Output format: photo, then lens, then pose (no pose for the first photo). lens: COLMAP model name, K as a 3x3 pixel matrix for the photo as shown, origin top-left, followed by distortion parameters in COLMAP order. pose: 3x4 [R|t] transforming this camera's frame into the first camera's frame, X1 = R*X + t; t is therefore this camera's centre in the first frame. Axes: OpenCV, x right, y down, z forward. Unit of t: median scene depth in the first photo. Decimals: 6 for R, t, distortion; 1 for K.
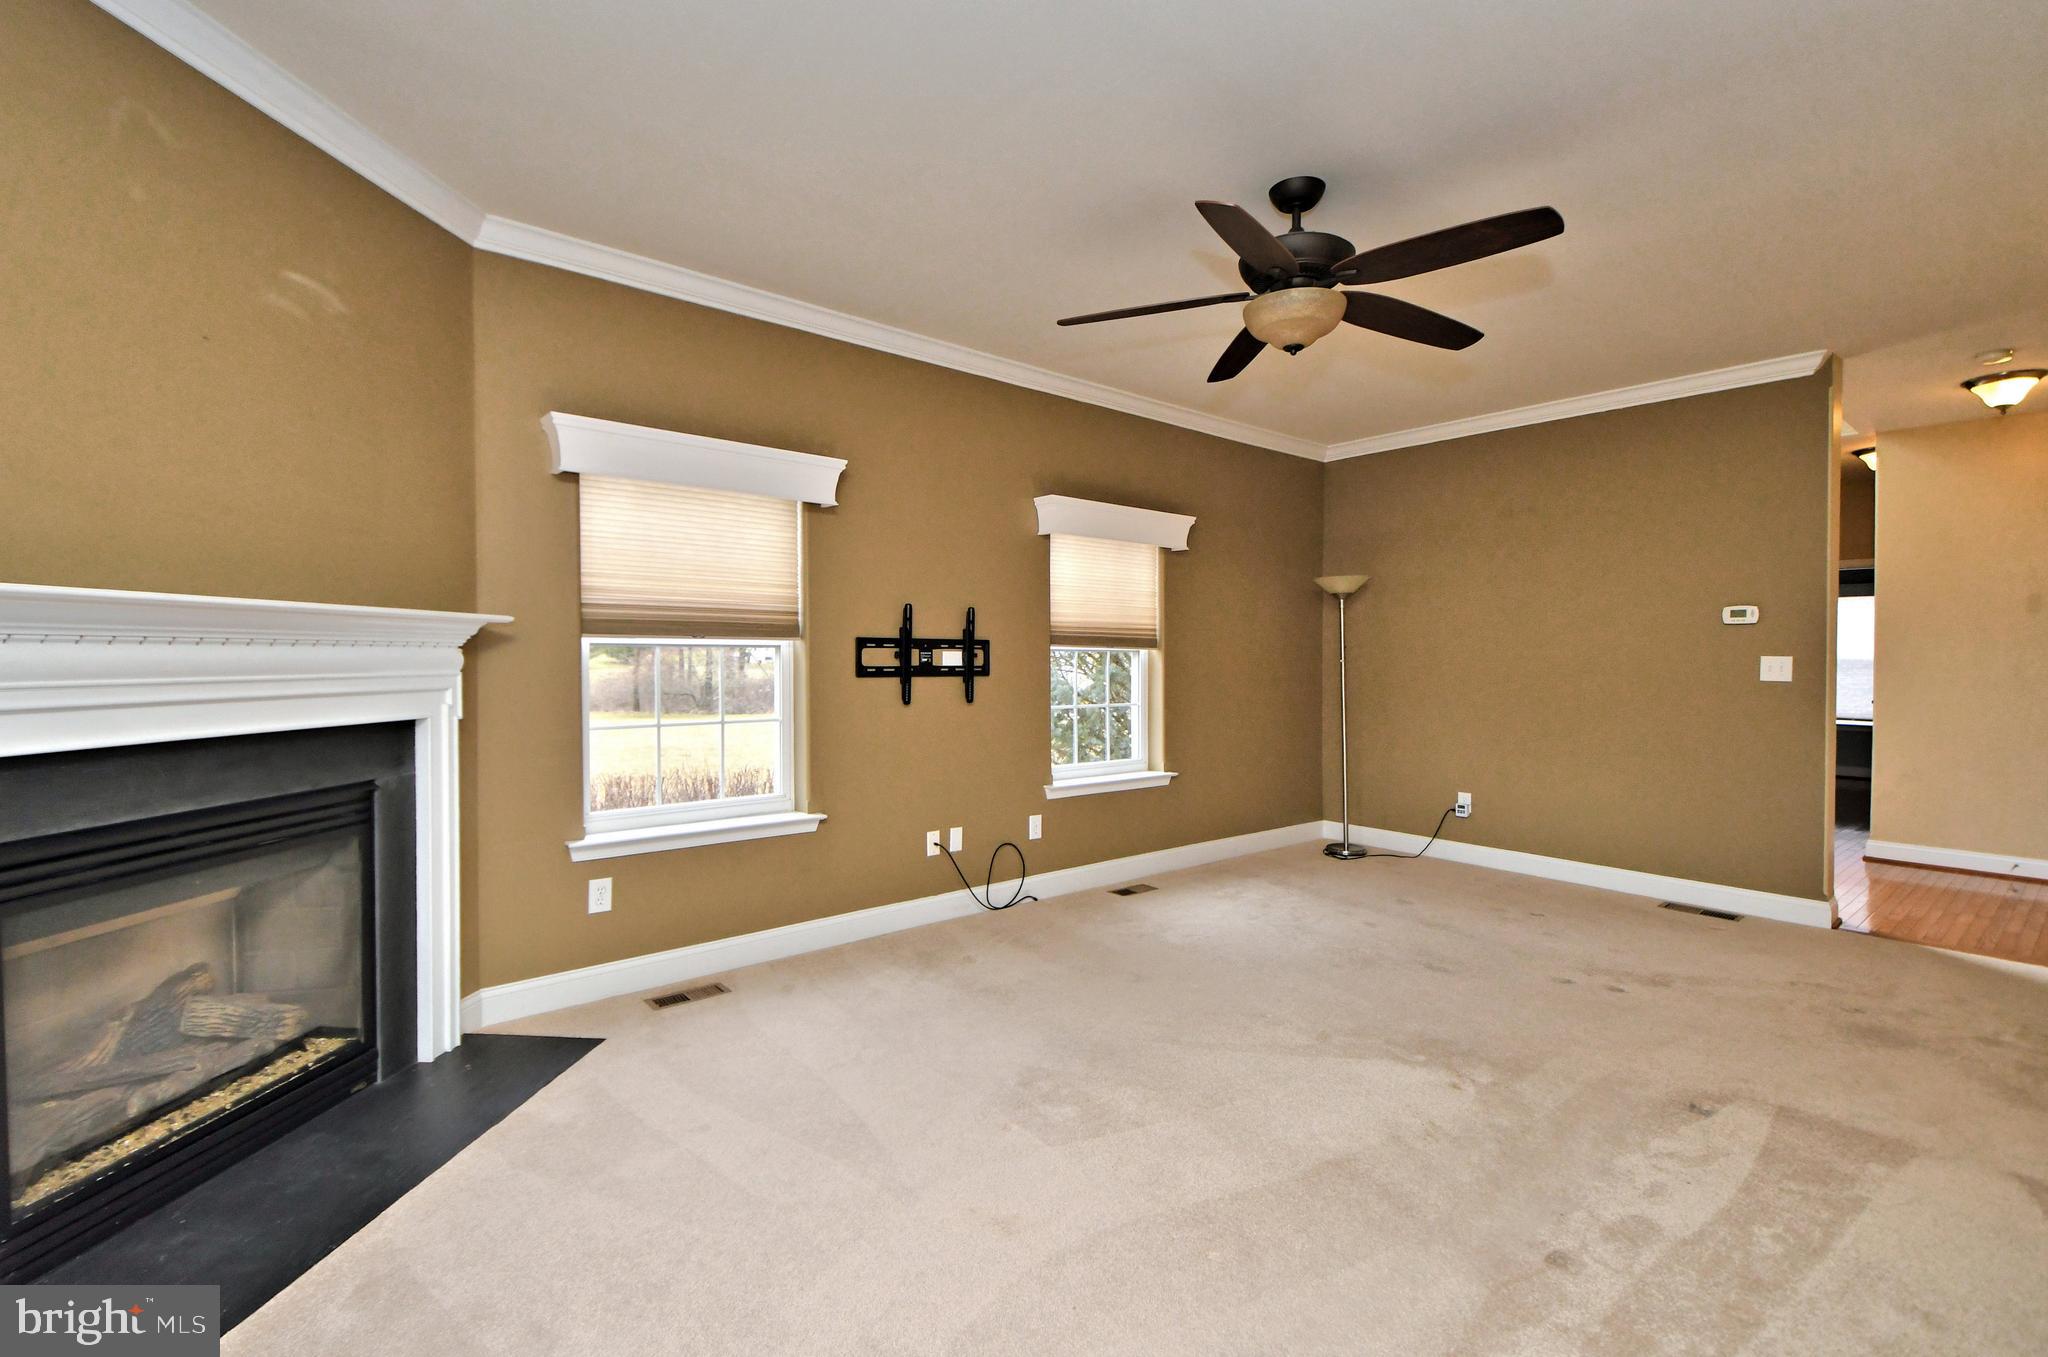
lens RADIAL K [[897.3, 0, 1000.9], [0, 897.3, 658.8], [0, 0, 1]] dist [0.001334, -0.008237]
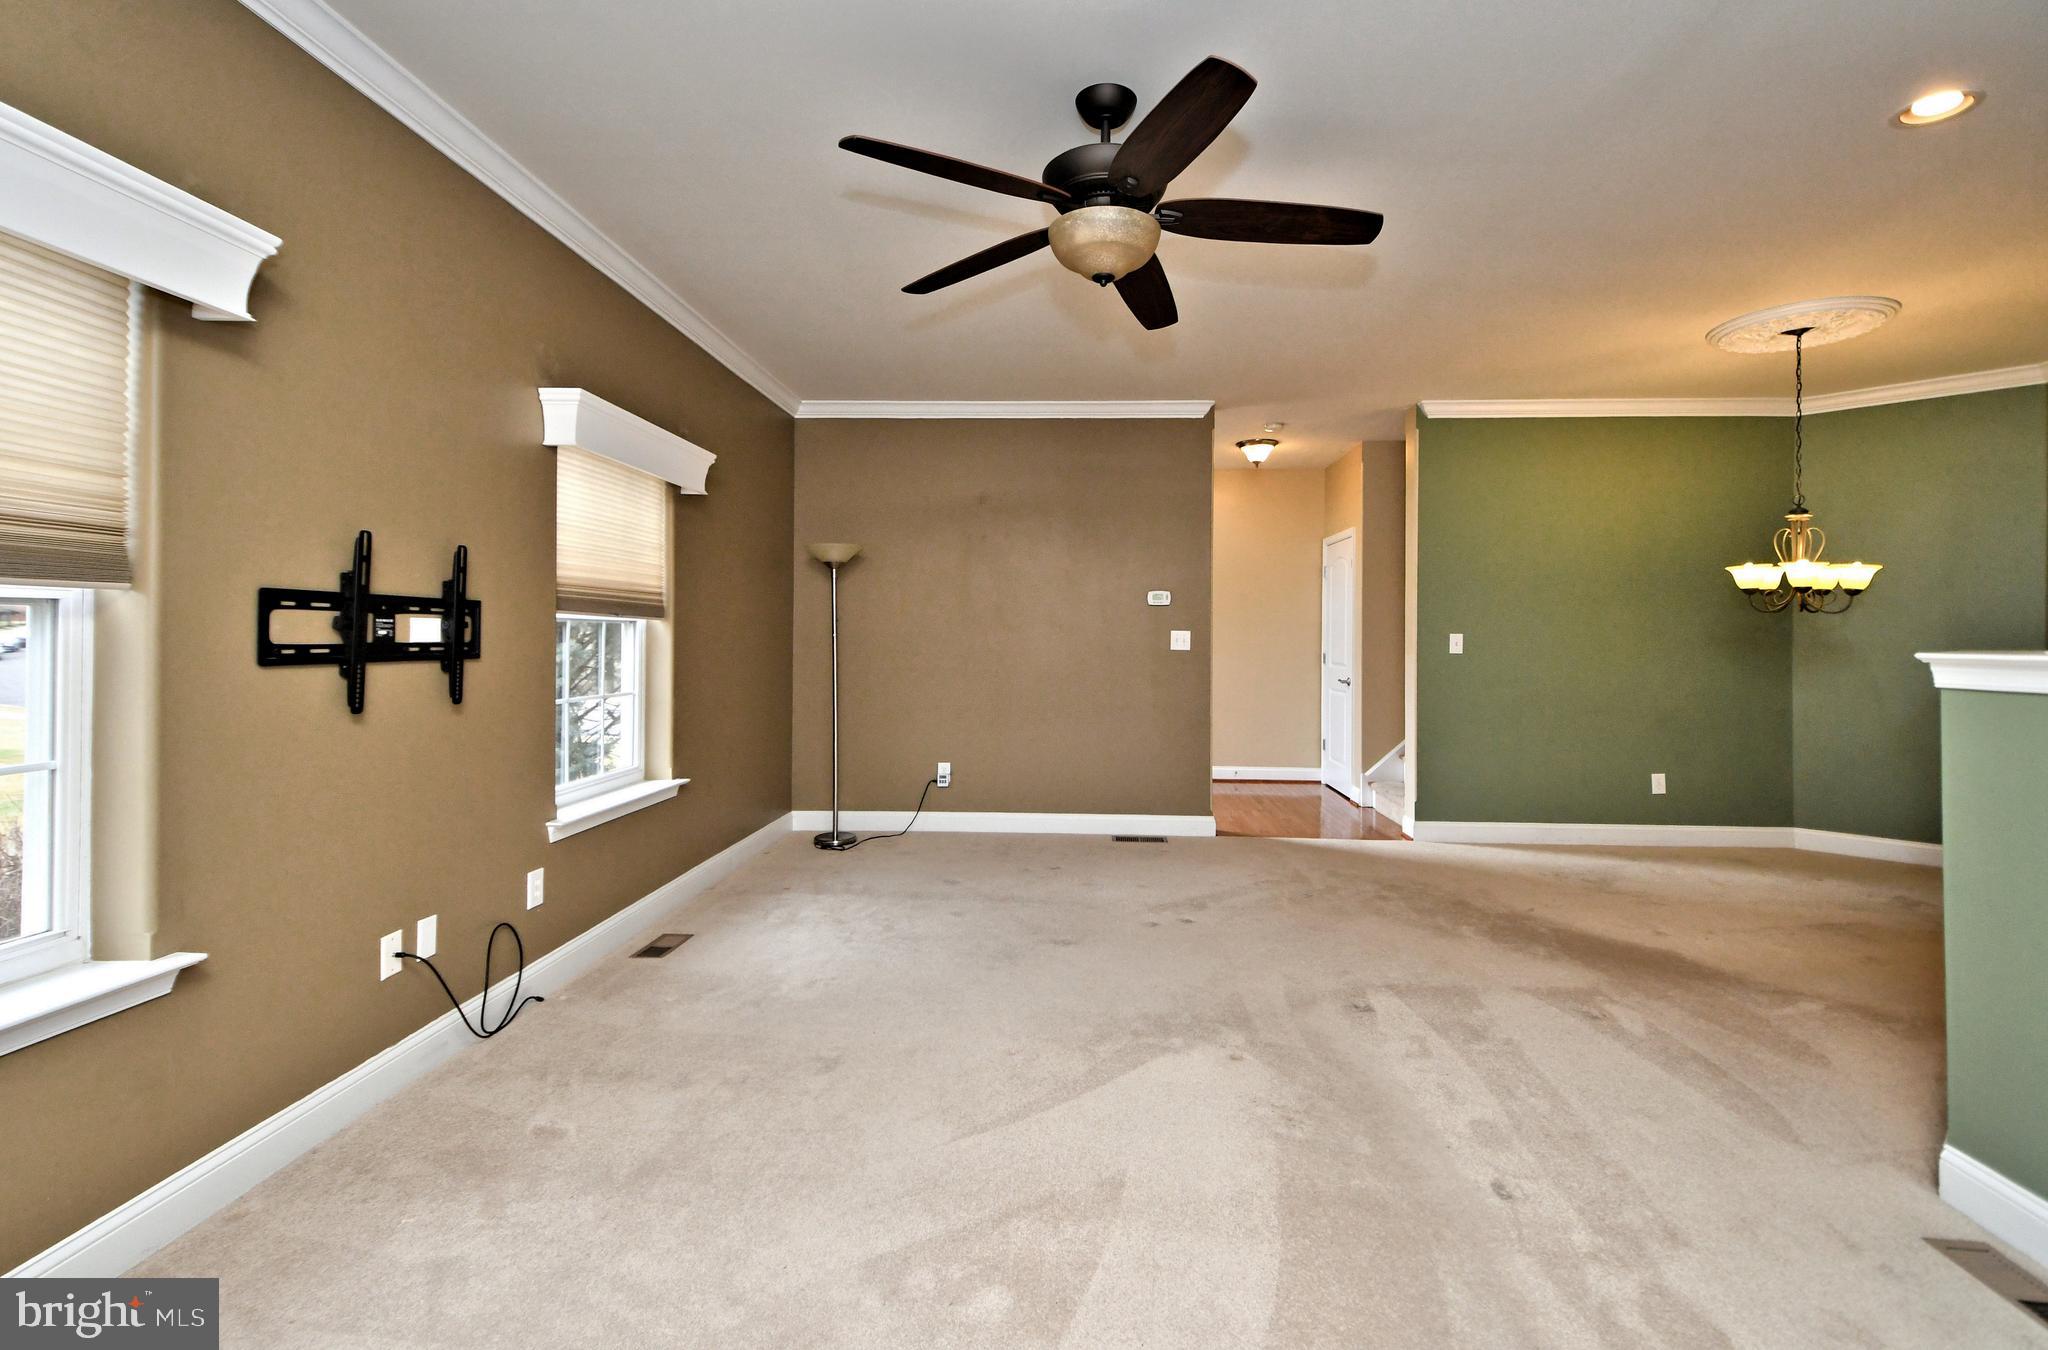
lens RADIAL K [[897.3, 0, 1050.7], [0, 897.3, 620.5], [0, 0, 1]] dist [0.001334, -0.008237]
pose [[0.647064, 0.011969, 0.762342, -0.236091], [-0.001561, 0.999895, -0.014374, 0.000949], [-0.762434, 0.008111, 0.647015, 0.304963]]
